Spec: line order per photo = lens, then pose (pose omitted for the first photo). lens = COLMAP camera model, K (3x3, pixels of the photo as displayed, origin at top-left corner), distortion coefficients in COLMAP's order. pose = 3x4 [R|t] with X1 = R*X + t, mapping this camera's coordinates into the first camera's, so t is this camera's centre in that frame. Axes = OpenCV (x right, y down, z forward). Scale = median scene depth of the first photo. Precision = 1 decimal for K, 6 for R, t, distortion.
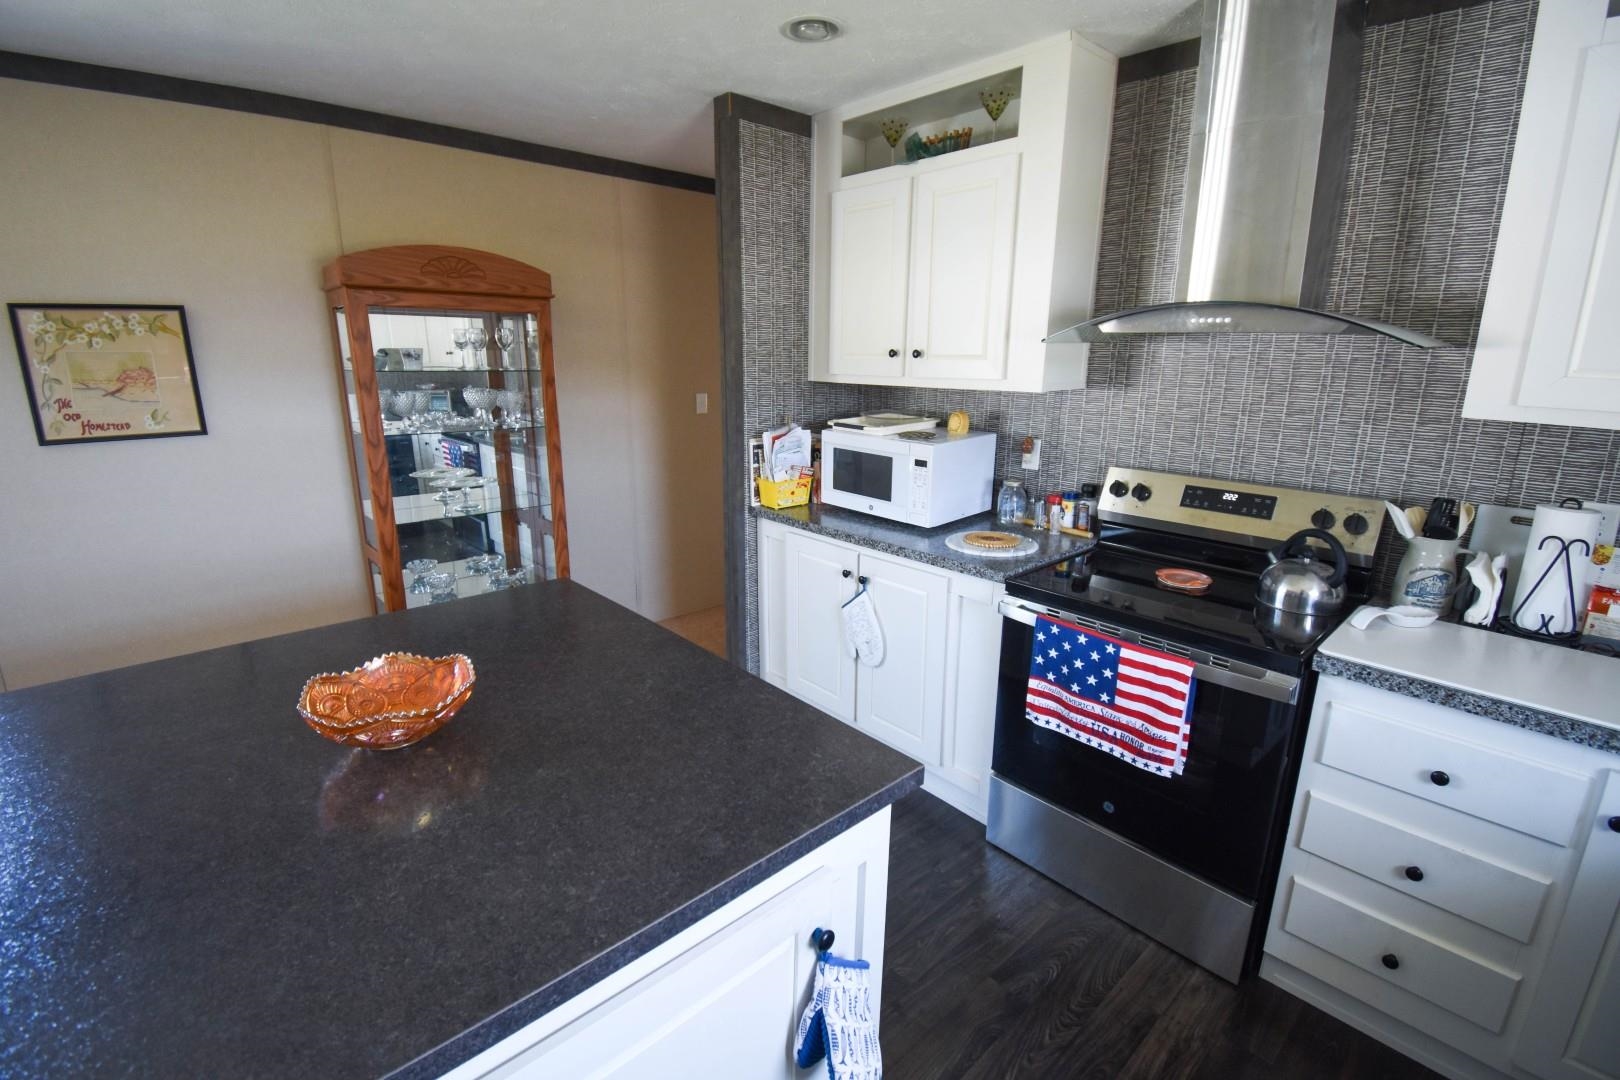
lens RADIAL K [[714.5, 0, 818.6], [0, 714.5, 536.4], [0, 0, 1]] dist [0.009460, -0.018503]
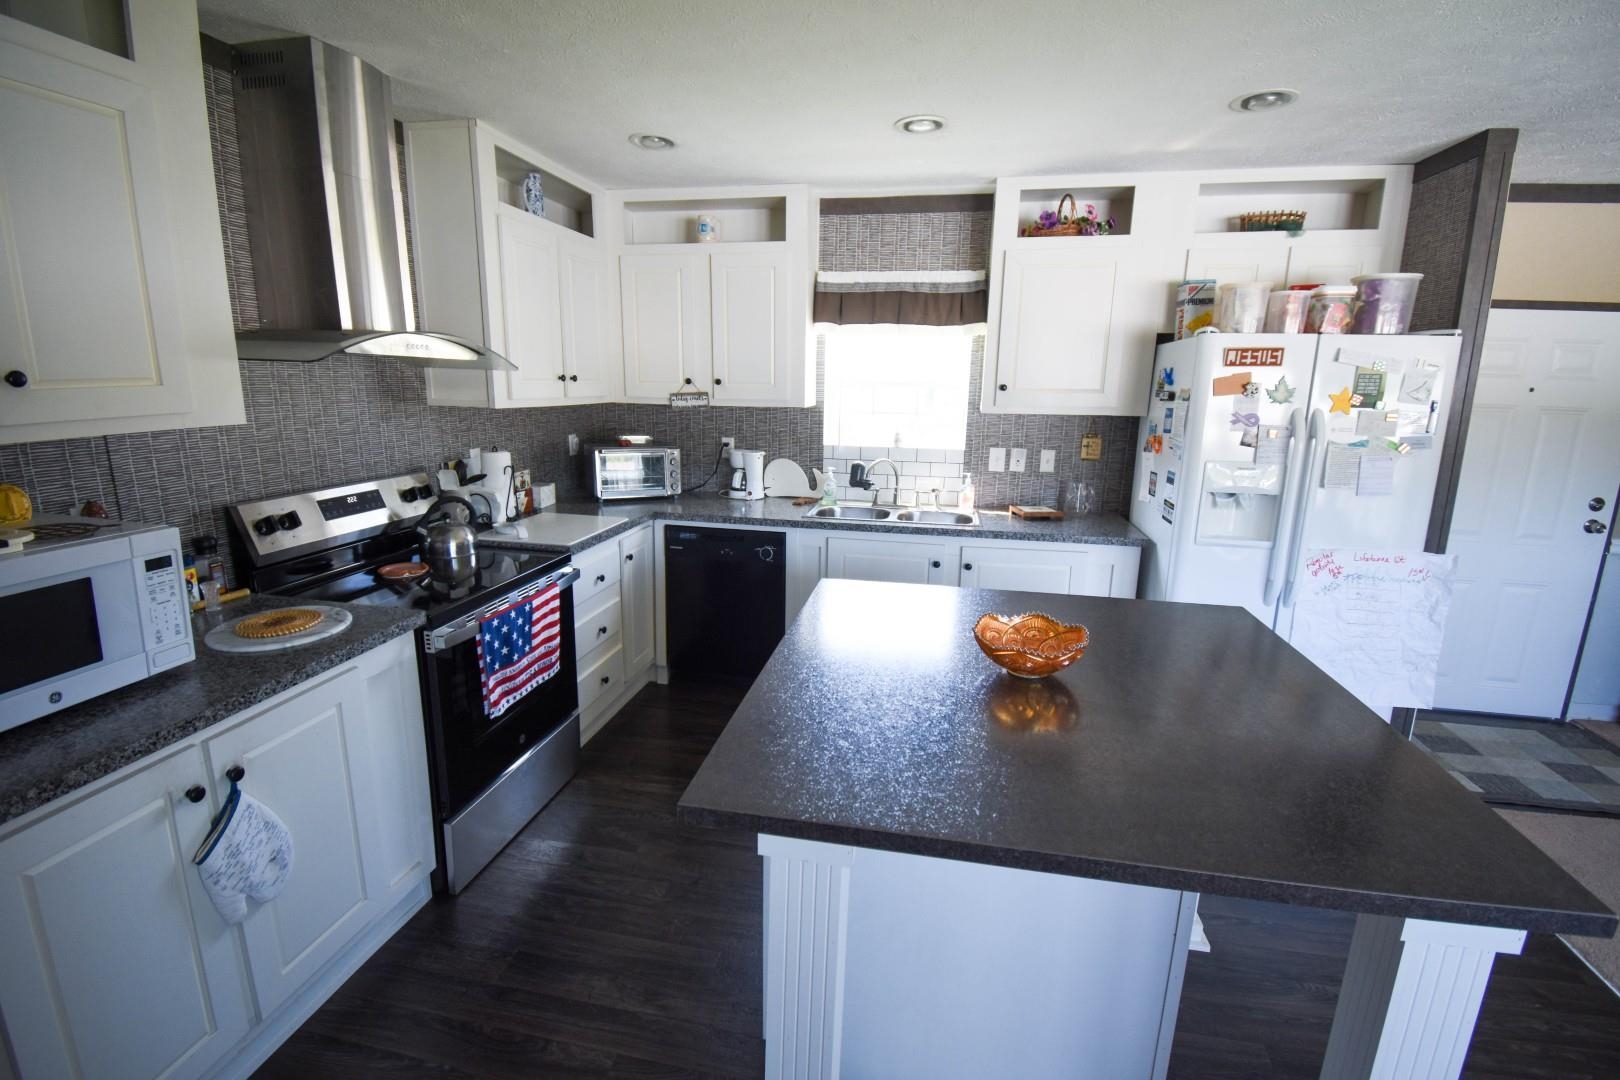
lens RADIAL K [[714.5, 0, 806.9], [0, 714.5, 535.7], [0, 0, 1]] dist [0.009460, -0.018503]
pose [[-0.586504, -0.198084, 0.785351, -0.799192], [0.176911, 0.914890, 0.362875, -0.310499], [-0.790390, 0.351765, -0.501543, 1.120027]]
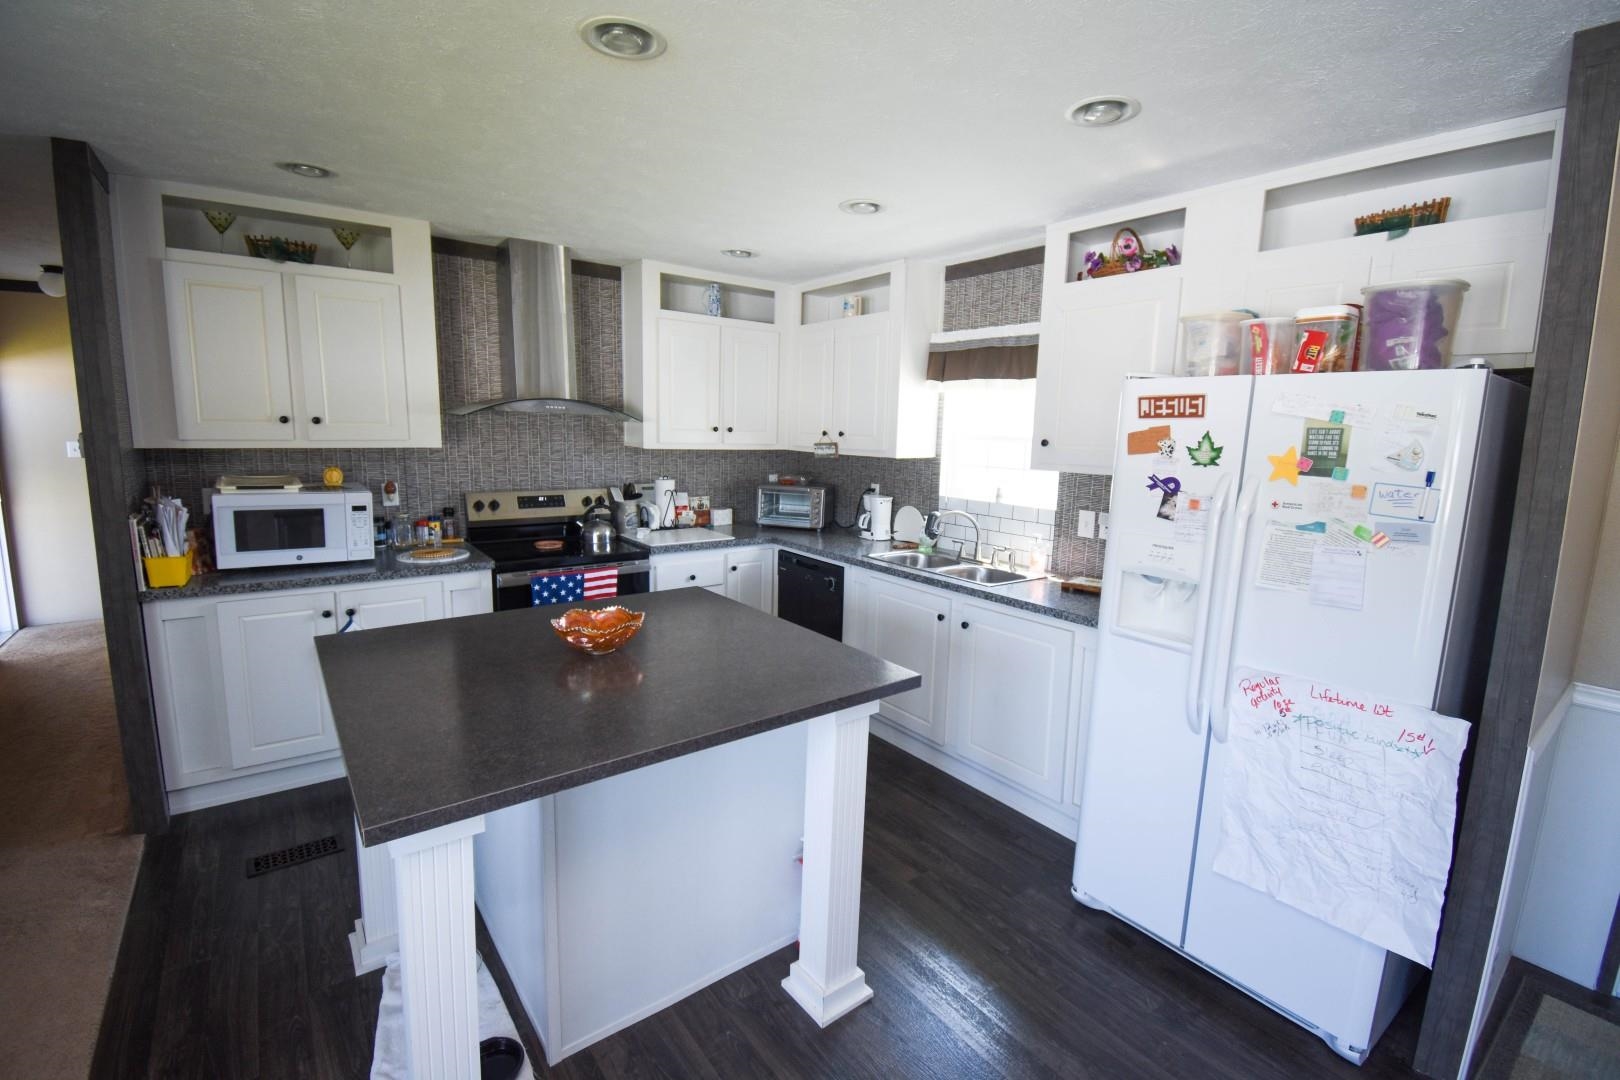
lens RADIAL K [[714.5, 0, 810.9], [0, 714.5, 537.2], [0, 0, 1]] dist [0.009460, -0.018503]
pose [[0.101773, -0.166069, 0.980848, -1.291464], [0.222360, 0.964820, 0.140283, -0.070406], [-0.969638, 0.203824, 0.135119, 0.111679]]
